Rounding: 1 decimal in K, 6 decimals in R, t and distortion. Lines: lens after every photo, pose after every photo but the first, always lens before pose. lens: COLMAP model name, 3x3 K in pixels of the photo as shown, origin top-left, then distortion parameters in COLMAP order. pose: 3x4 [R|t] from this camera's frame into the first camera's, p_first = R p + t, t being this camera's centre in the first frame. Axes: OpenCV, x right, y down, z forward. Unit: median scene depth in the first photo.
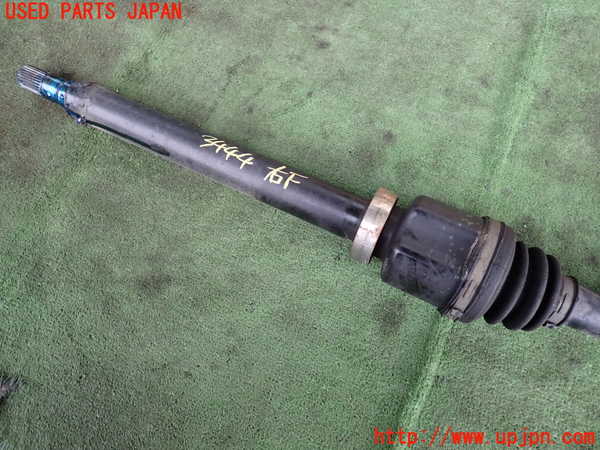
lens RADIAL K [[461.3, 0, 297.1], [0, 461.3, 226.6], [0, 0, 1]] dist [0.021103, -0.009429]
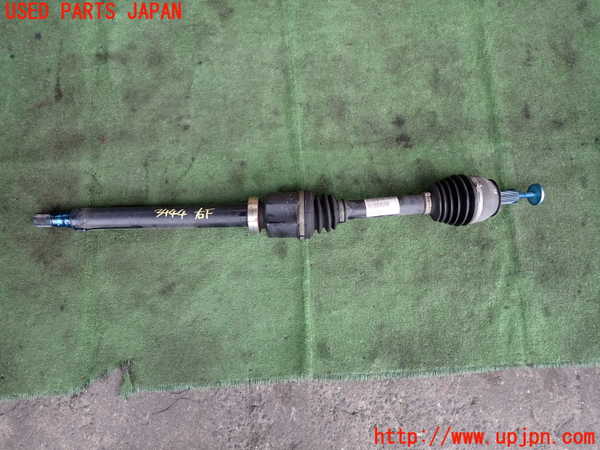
lens RADIAL K [[461.3, 0, 299.0], [0, 461.3, 224.8], [0, 0, 1]] dist [0.021103, -0.009429]
pose [[0.884891, -0.446899, 0.131338, 0.045443], [0.425206, 0.890123, 0.163955, -0.191482], [-0.190179, -0.089237, 0.977685, -0.934084]]
